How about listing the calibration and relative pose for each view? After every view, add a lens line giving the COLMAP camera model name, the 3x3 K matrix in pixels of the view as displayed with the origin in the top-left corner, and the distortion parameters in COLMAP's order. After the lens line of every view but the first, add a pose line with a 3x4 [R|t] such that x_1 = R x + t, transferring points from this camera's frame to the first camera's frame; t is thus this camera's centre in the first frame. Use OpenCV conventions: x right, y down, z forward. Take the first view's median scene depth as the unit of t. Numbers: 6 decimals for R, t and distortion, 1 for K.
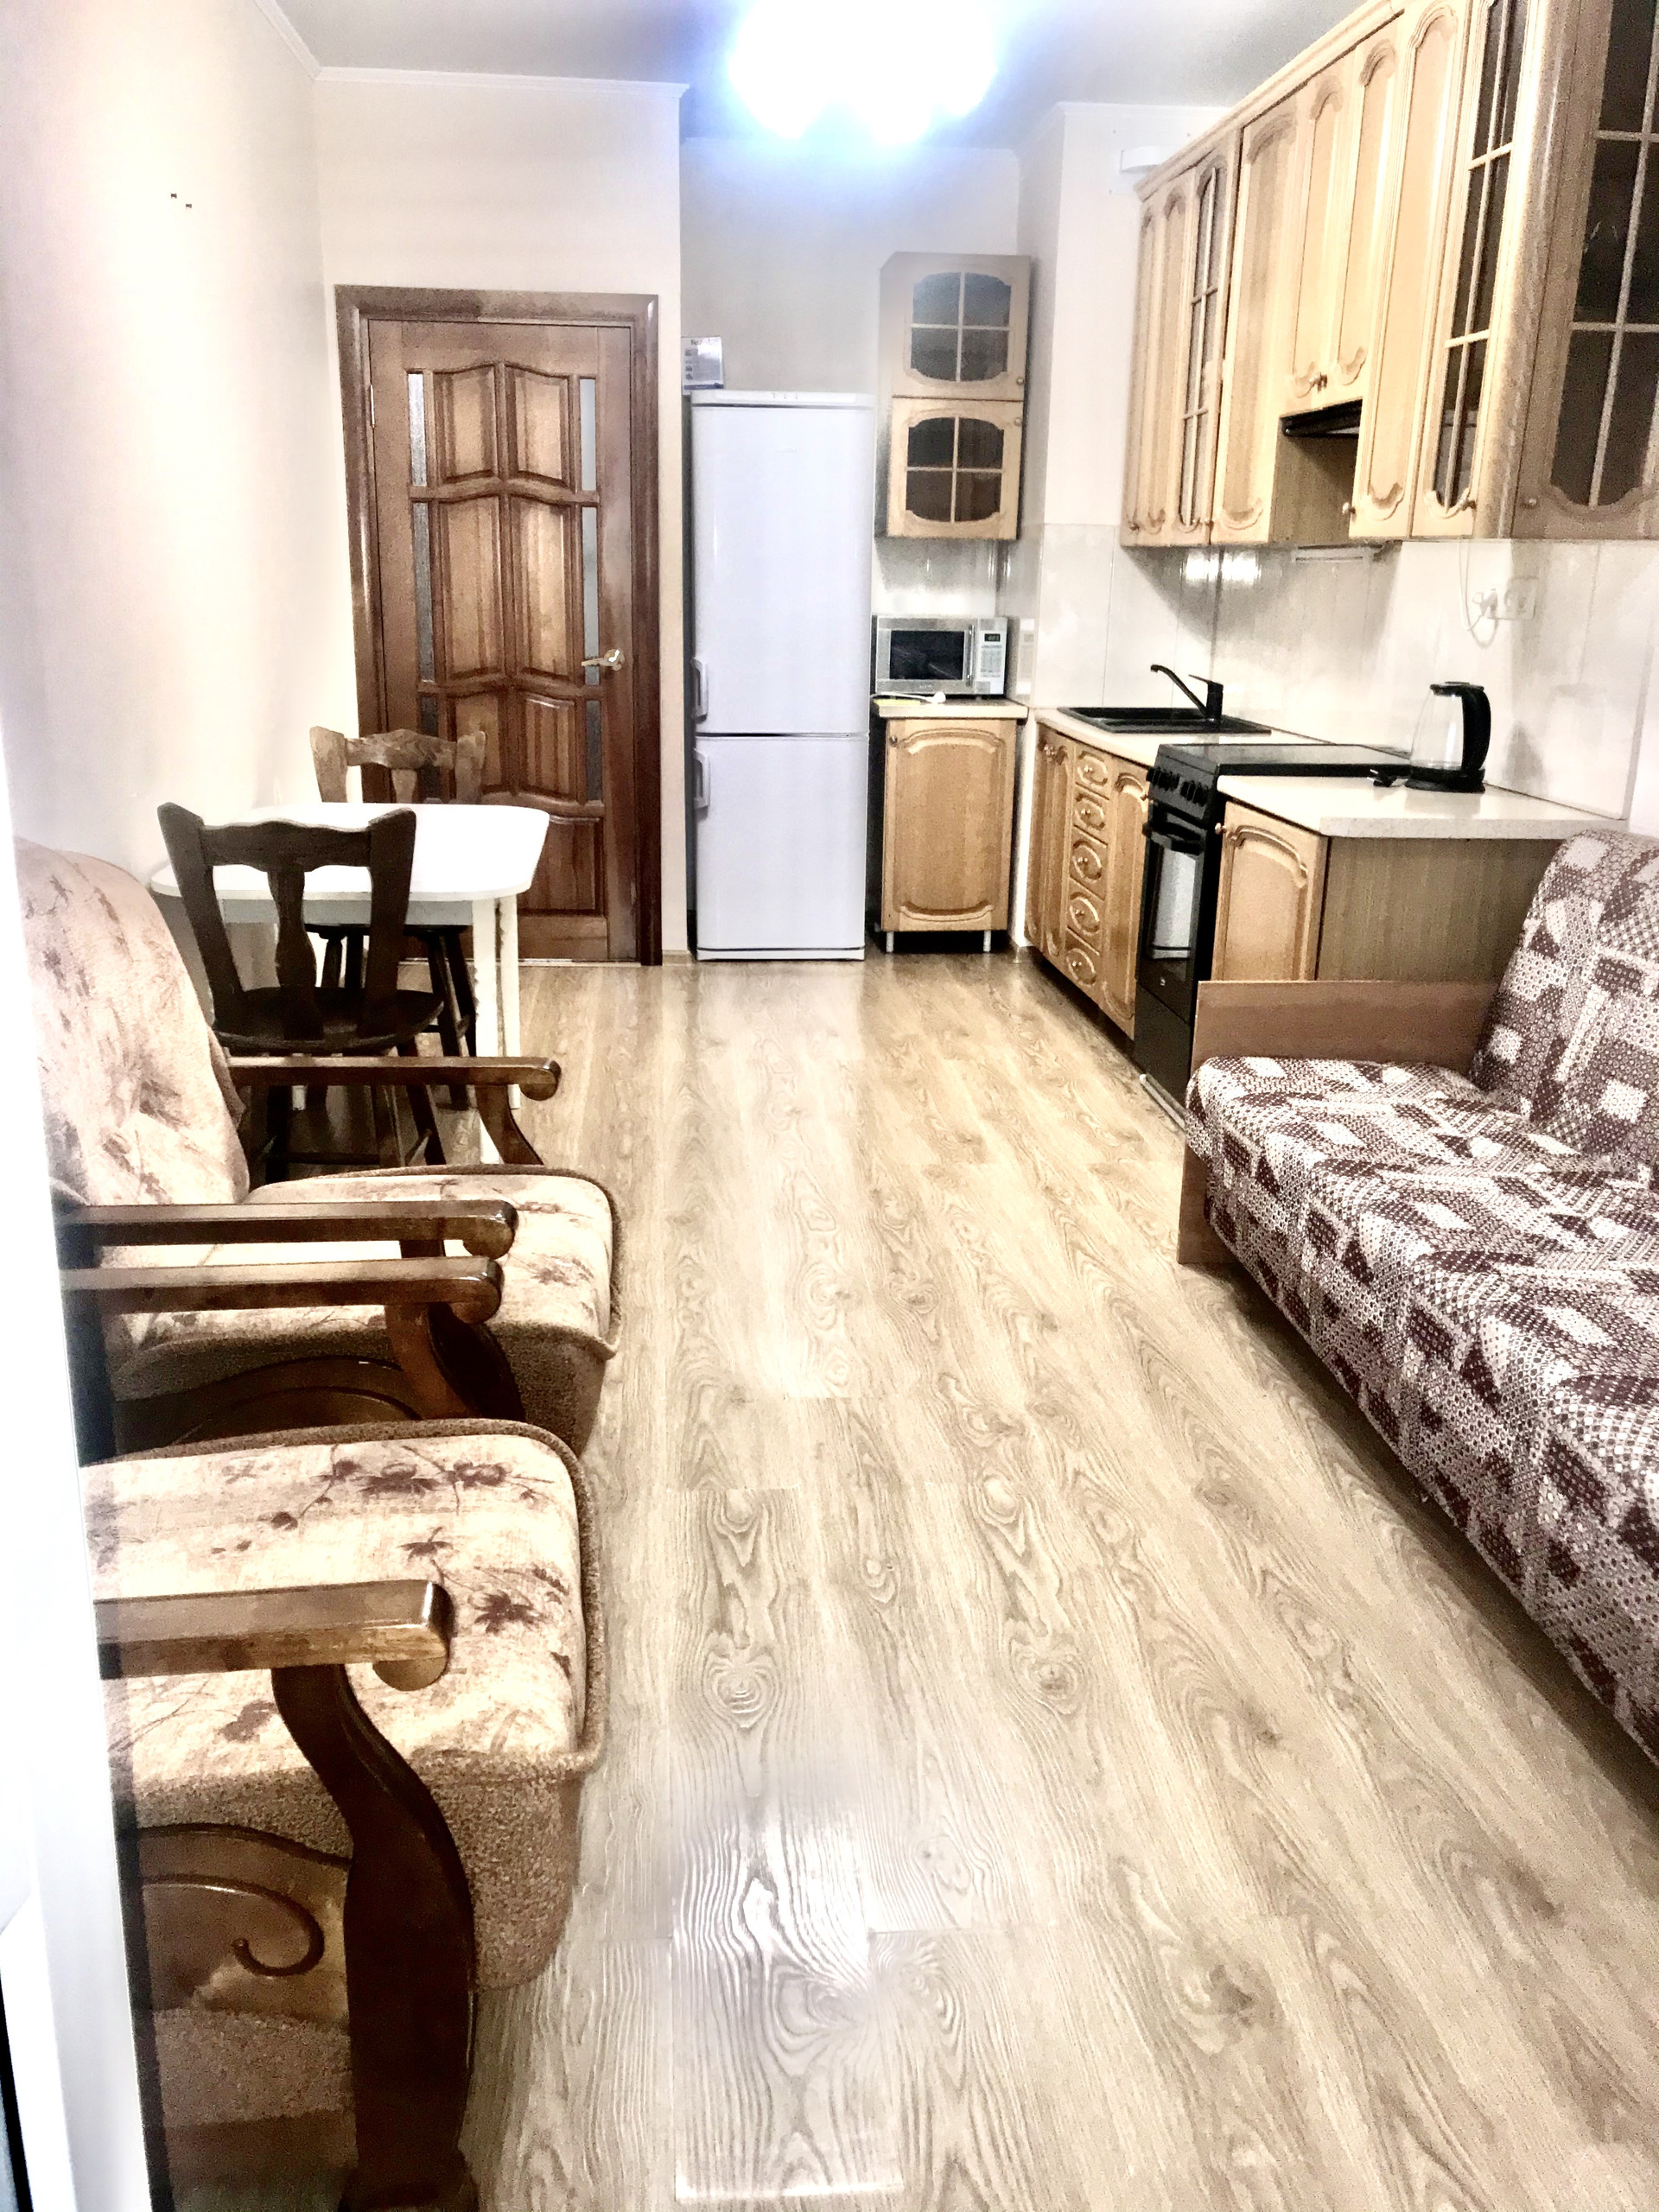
lens RADIAL K [[1778.3, 0, 827.8], [0, 1778.3, 1109.1], [0, 0, 1]] dist [0.002924, 0.000406]
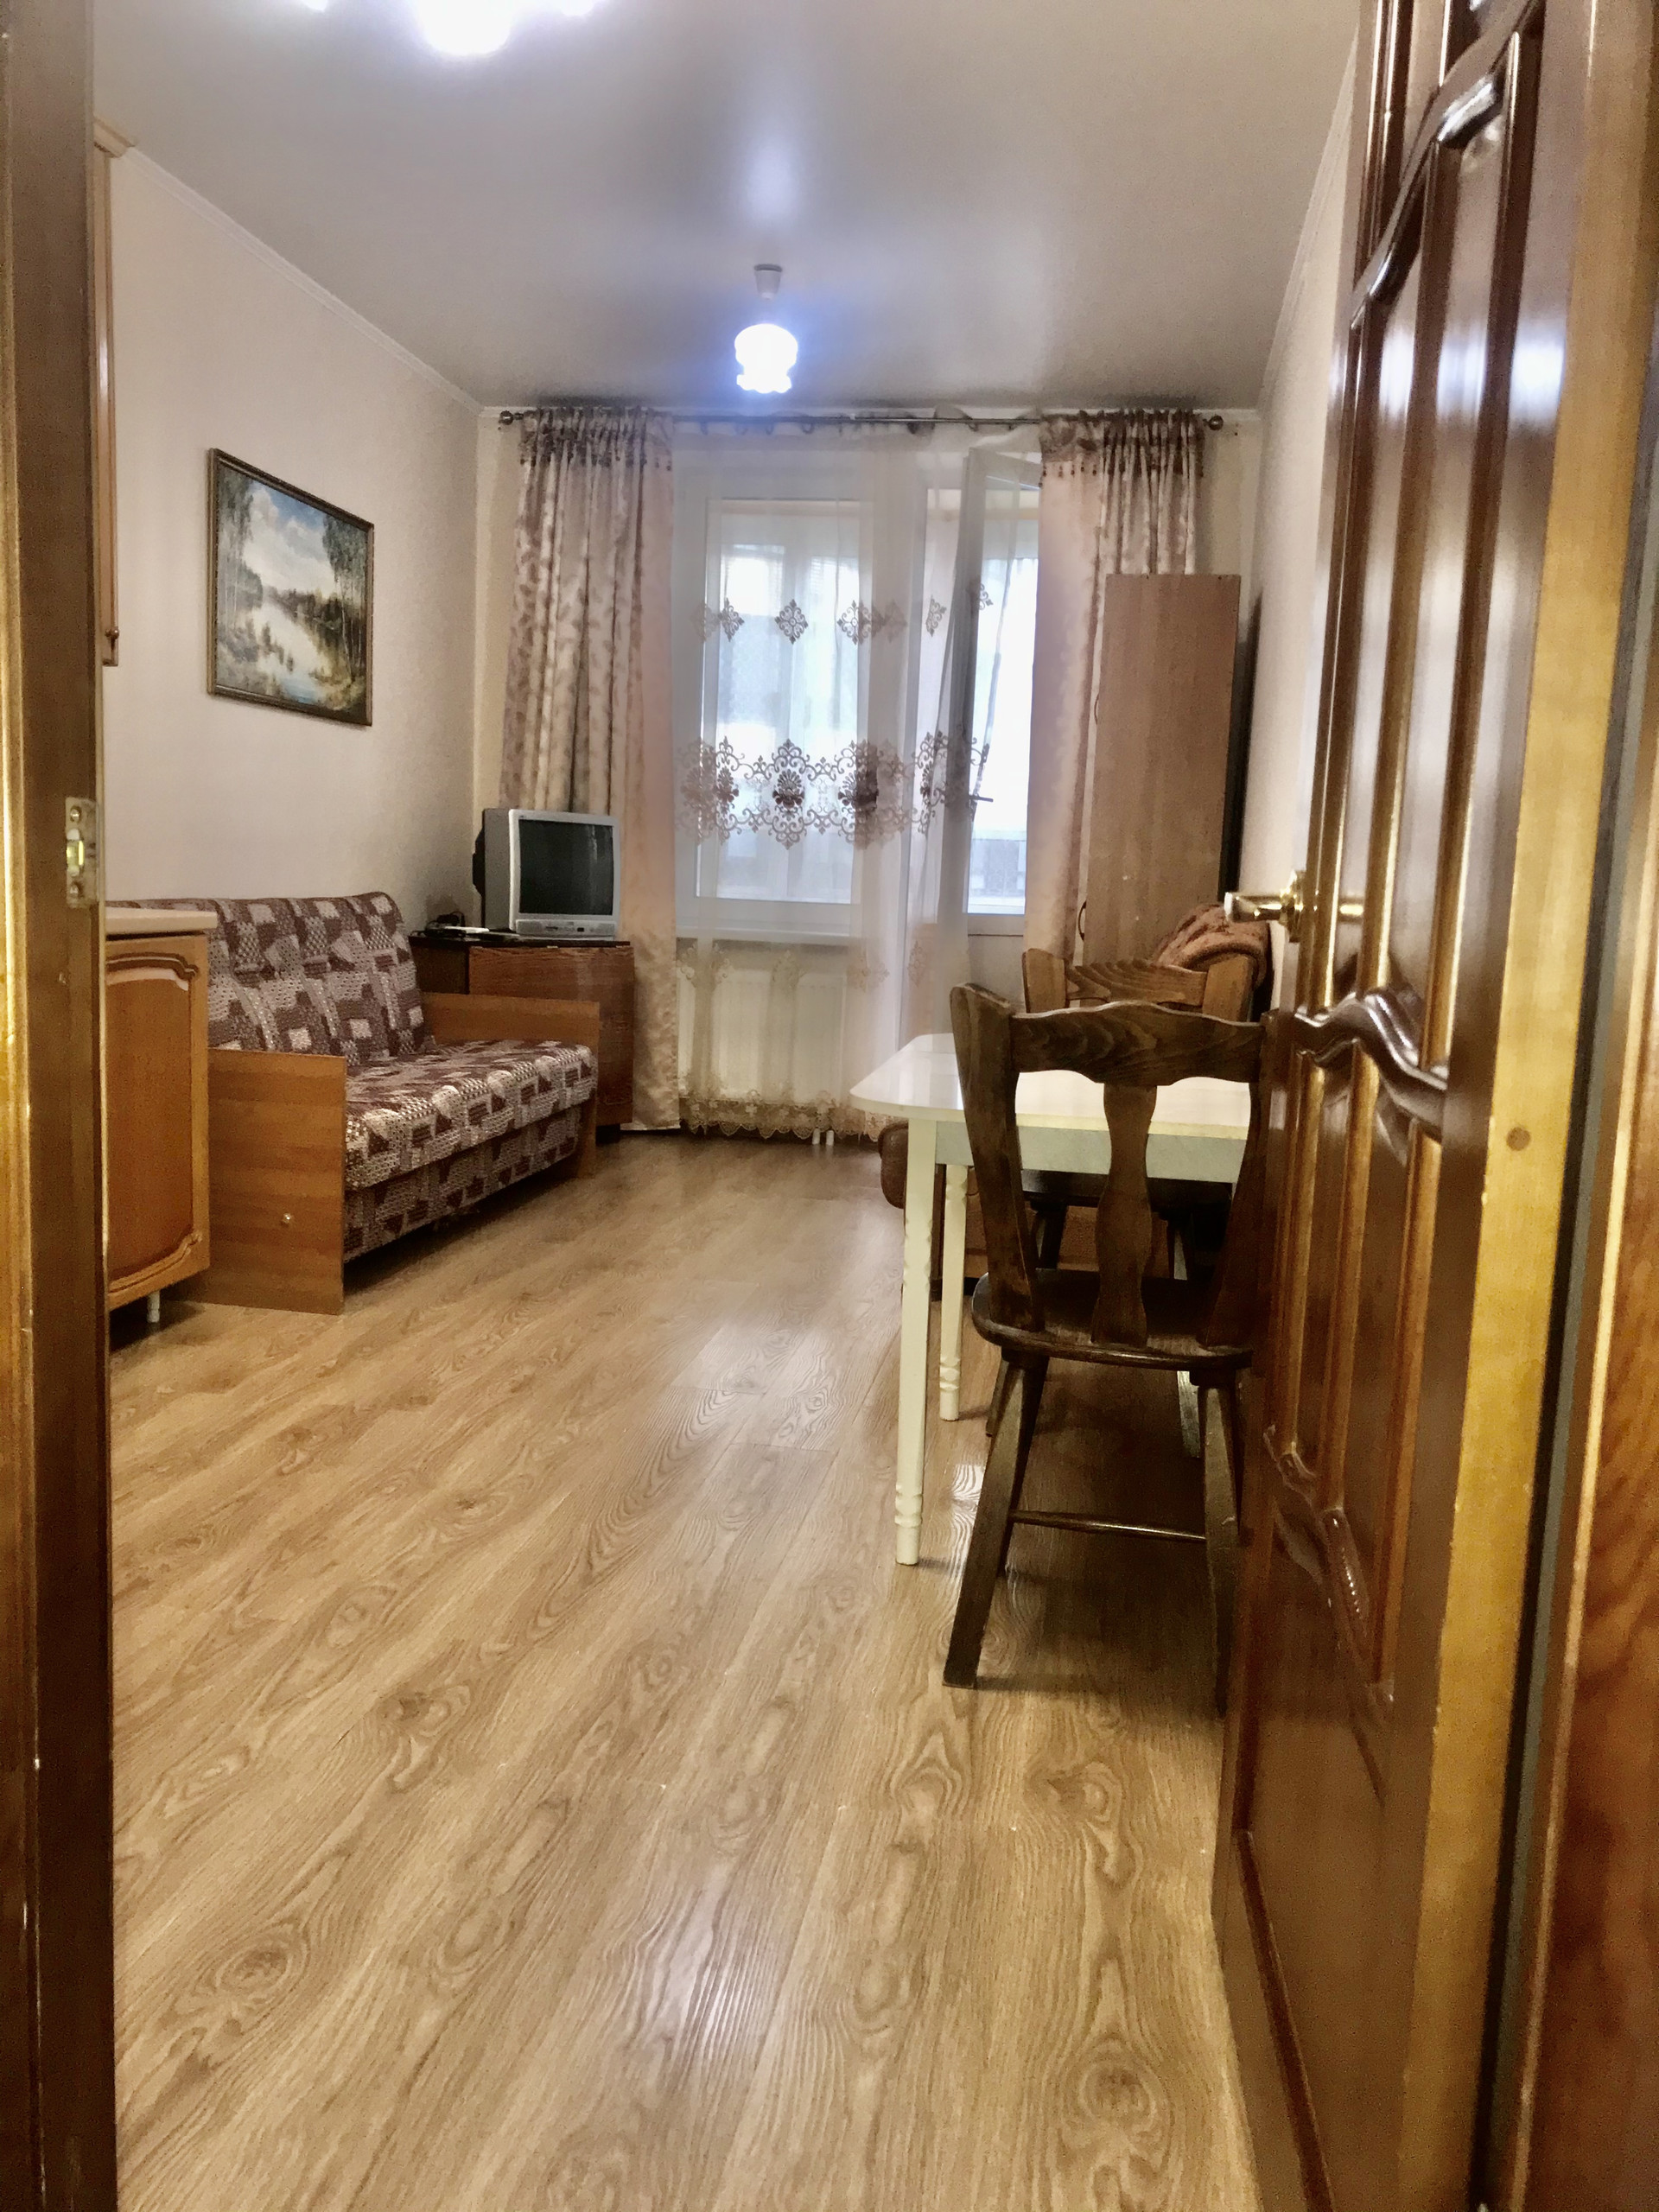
lens RADIAL K [[1778.3, 0, 827.5], [0, 1778.3, 1109.0], [0, 0, 1]] dist [0.002924, 0.000406]
pose [[-0.967860, -0.088355, 0.235459, -0.294412], [0.011734, 0.919369, 0.393222, -0.395871], [-0.251217, 0.383347, -0.888783, 1.574904]]
